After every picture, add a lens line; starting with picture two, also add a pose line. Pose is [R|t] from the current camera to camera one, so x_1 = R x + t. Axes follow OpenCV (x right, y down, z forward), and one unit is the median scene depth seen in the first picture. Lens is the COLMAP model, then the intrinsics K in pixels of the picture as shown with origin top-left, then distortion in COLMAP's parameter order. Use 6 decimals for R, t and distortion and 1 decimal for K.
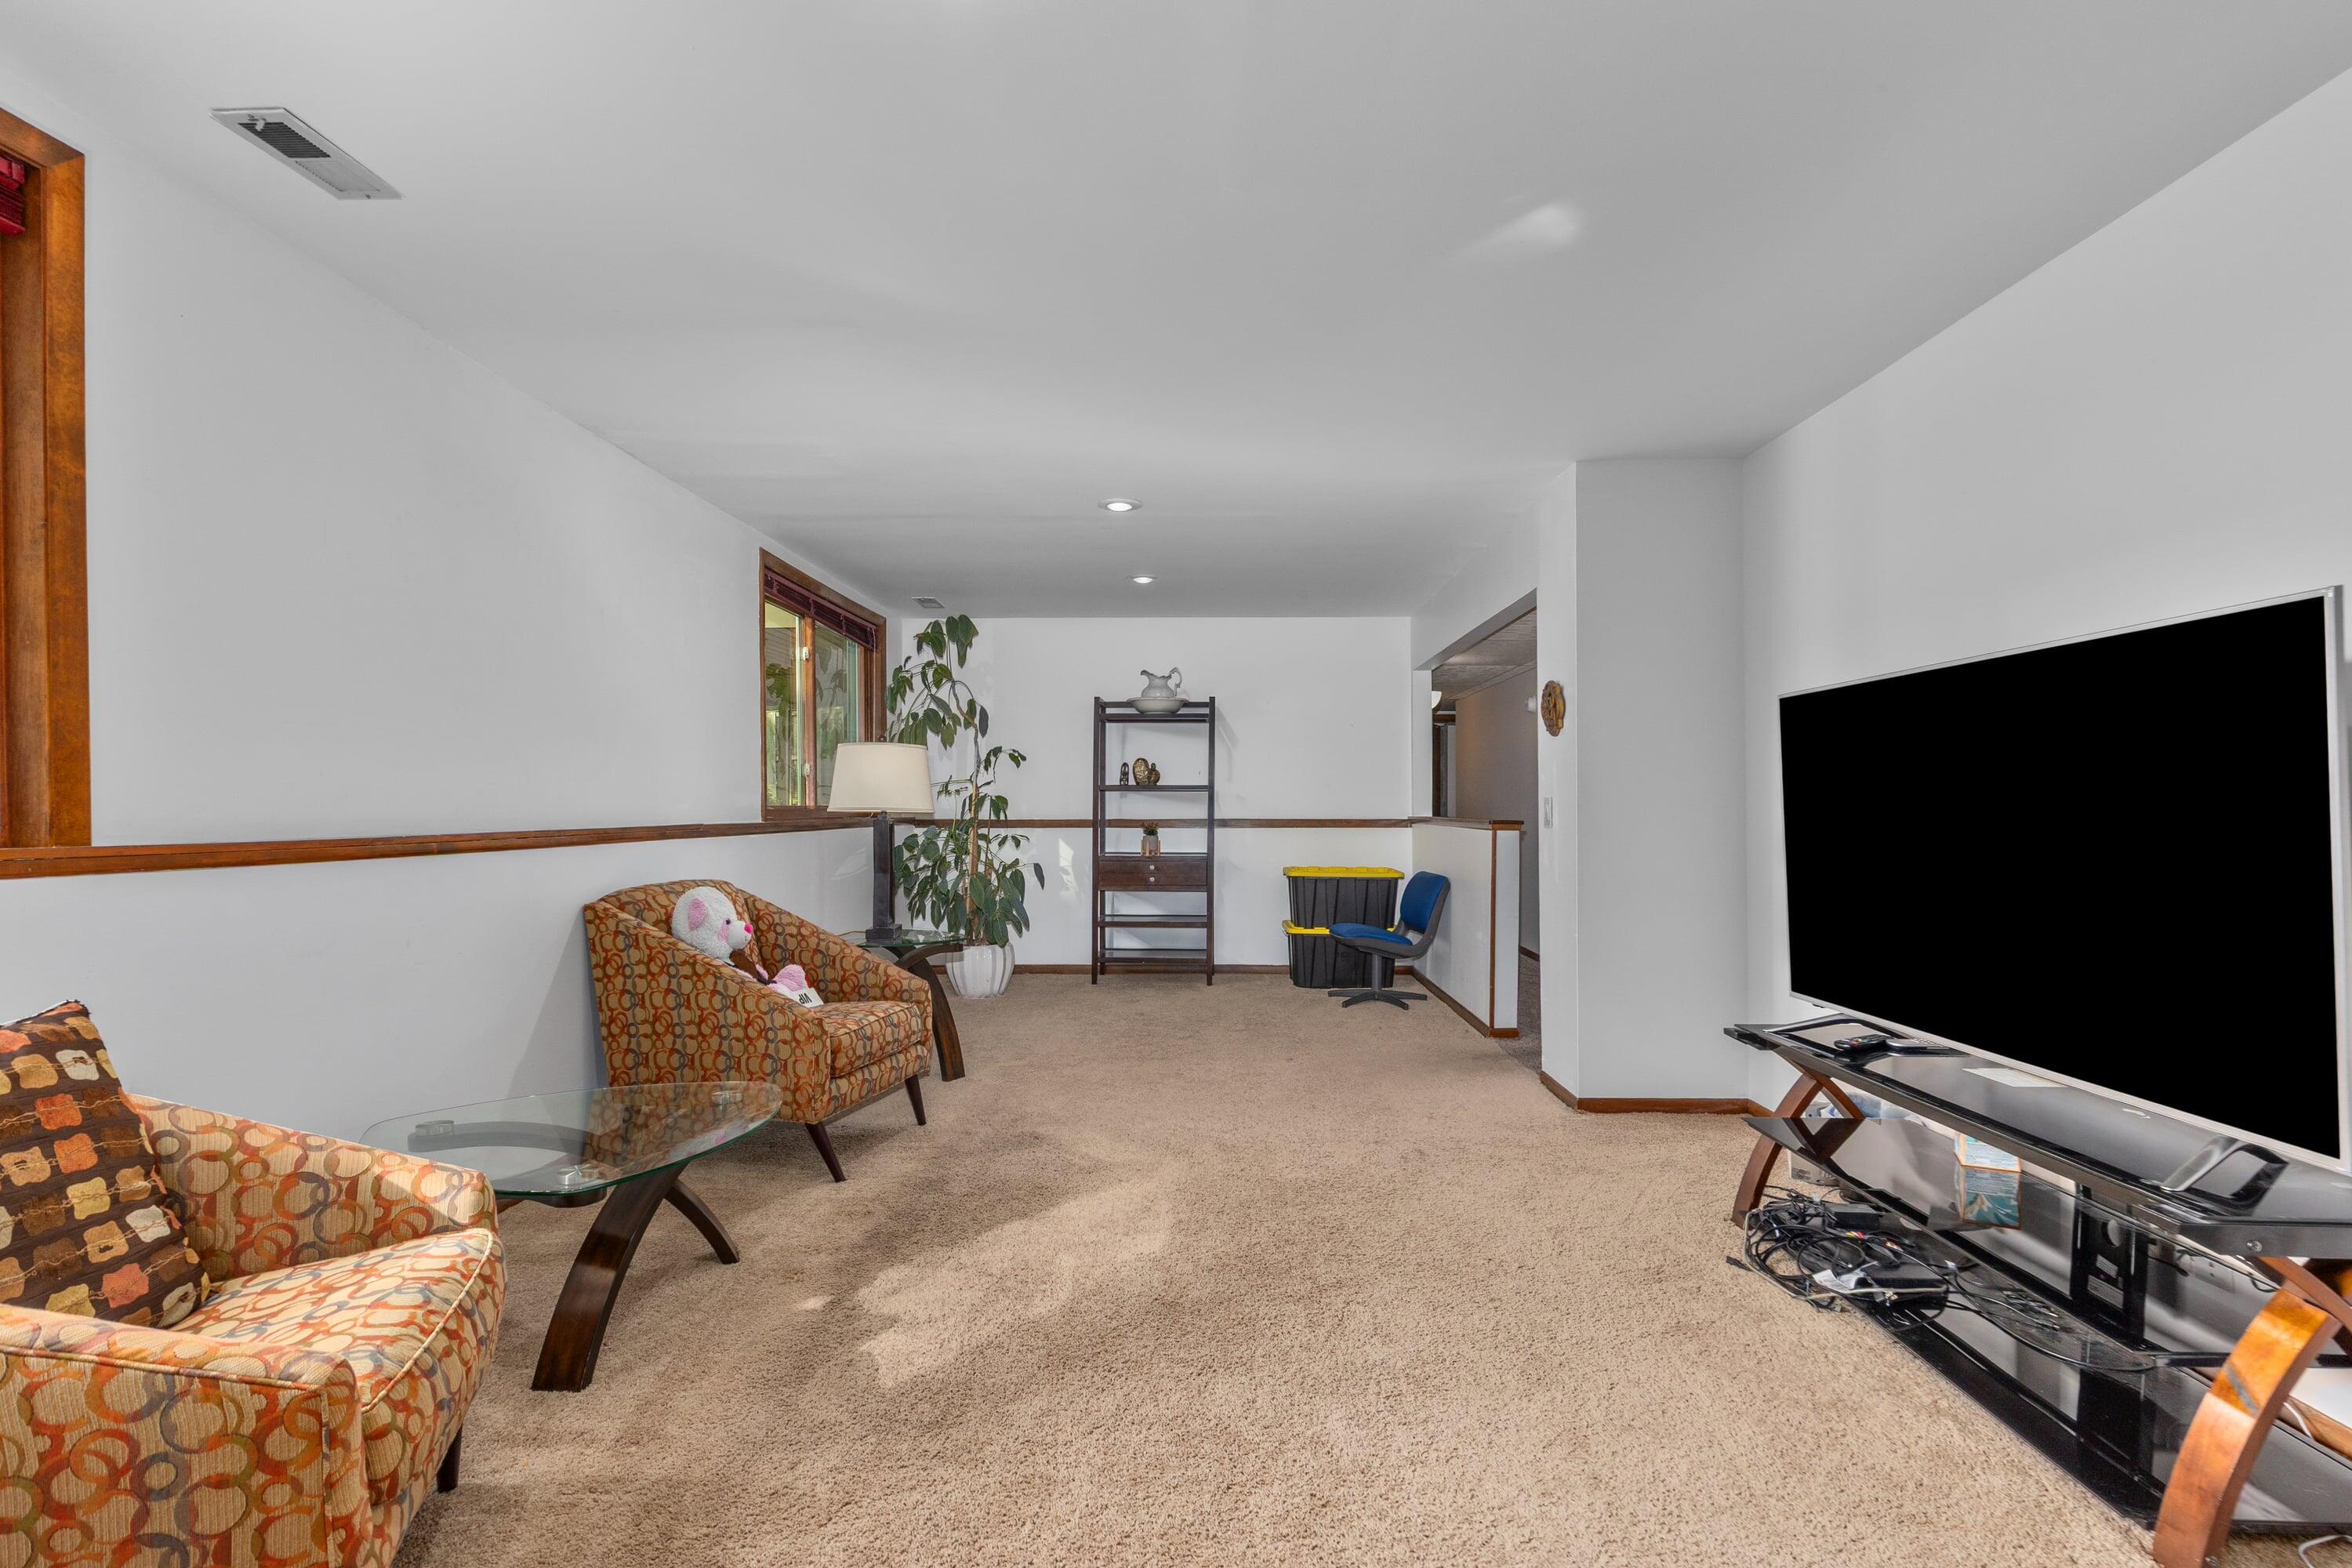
lens RADIAL K [[1086.5, 0, 1178.8], [0, 1086.5, 785.9], [0, 0, 1]] dist [-0.000704, -0.000427]
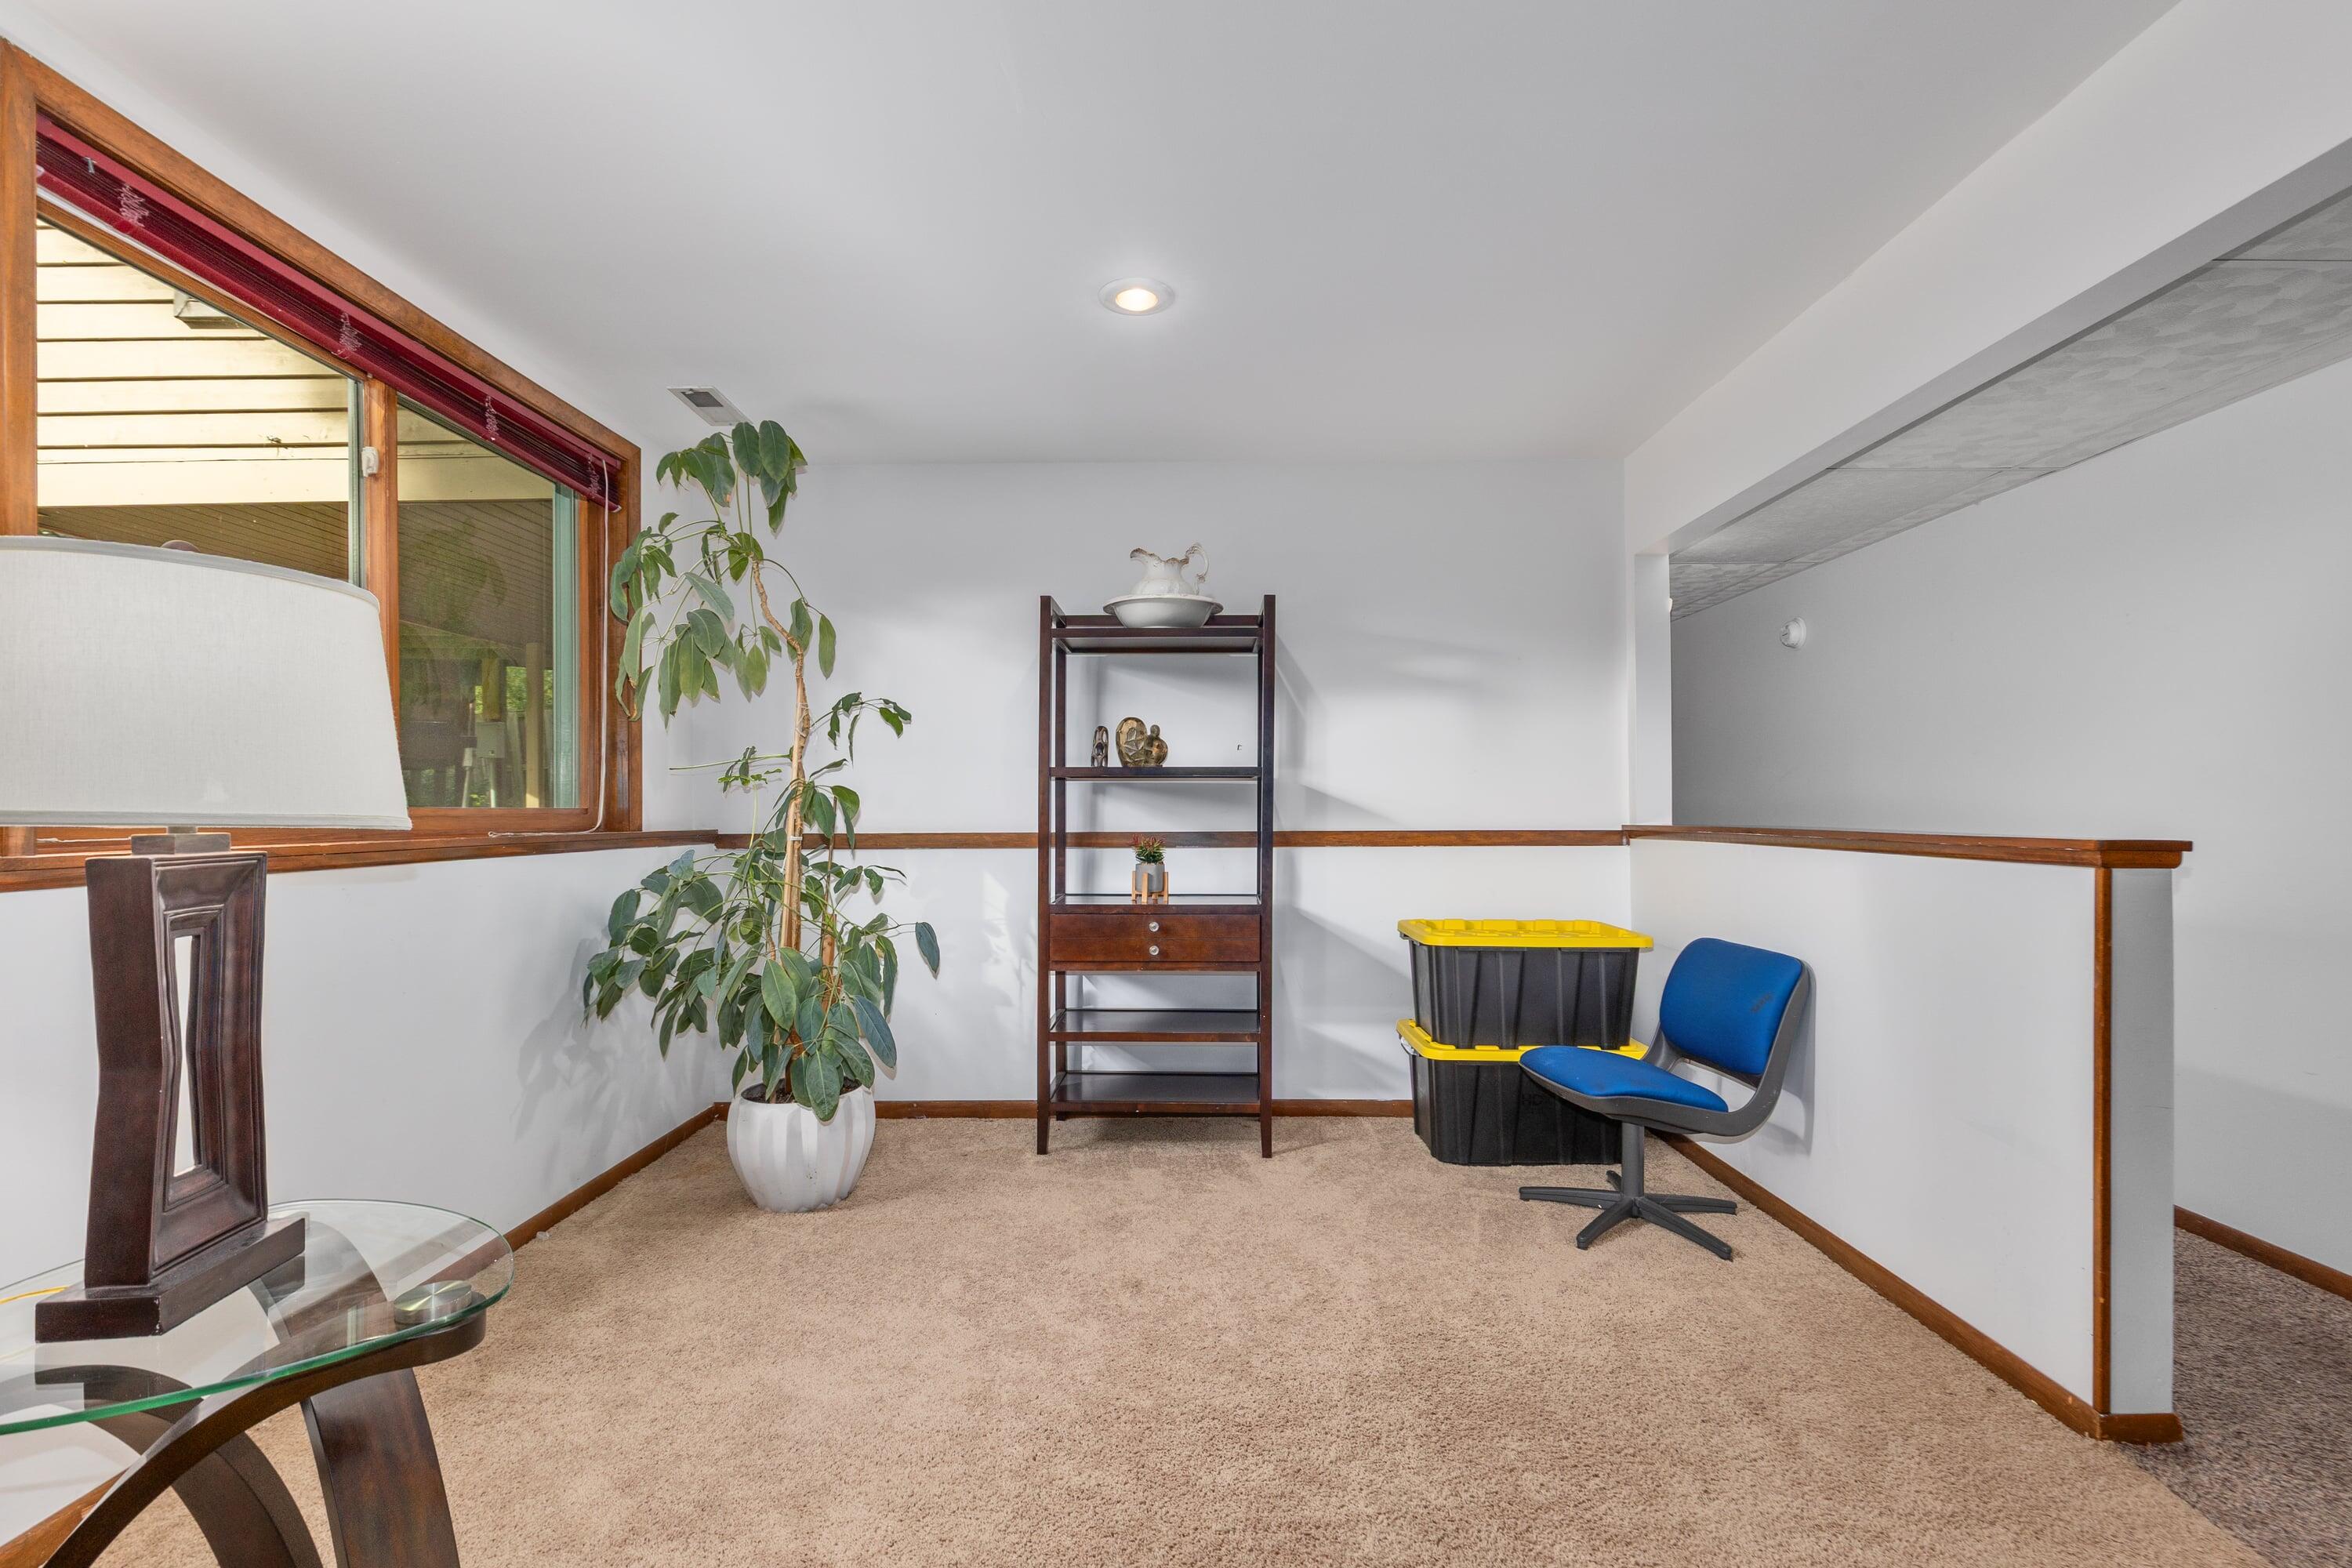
lens RADIAL K [[1086.5, 0, 1177.4], [0, 1086.5, 802.4], [0, 0, 1]] dist [-0.000704, -0.000427]
pose [[0.999956, -0.003661, 0.008623, -0.017797], [0.003556, 0.999920, 0.012164, 0.009921], [-0.008667, -0.012133, 0.999889, 0.480894]]
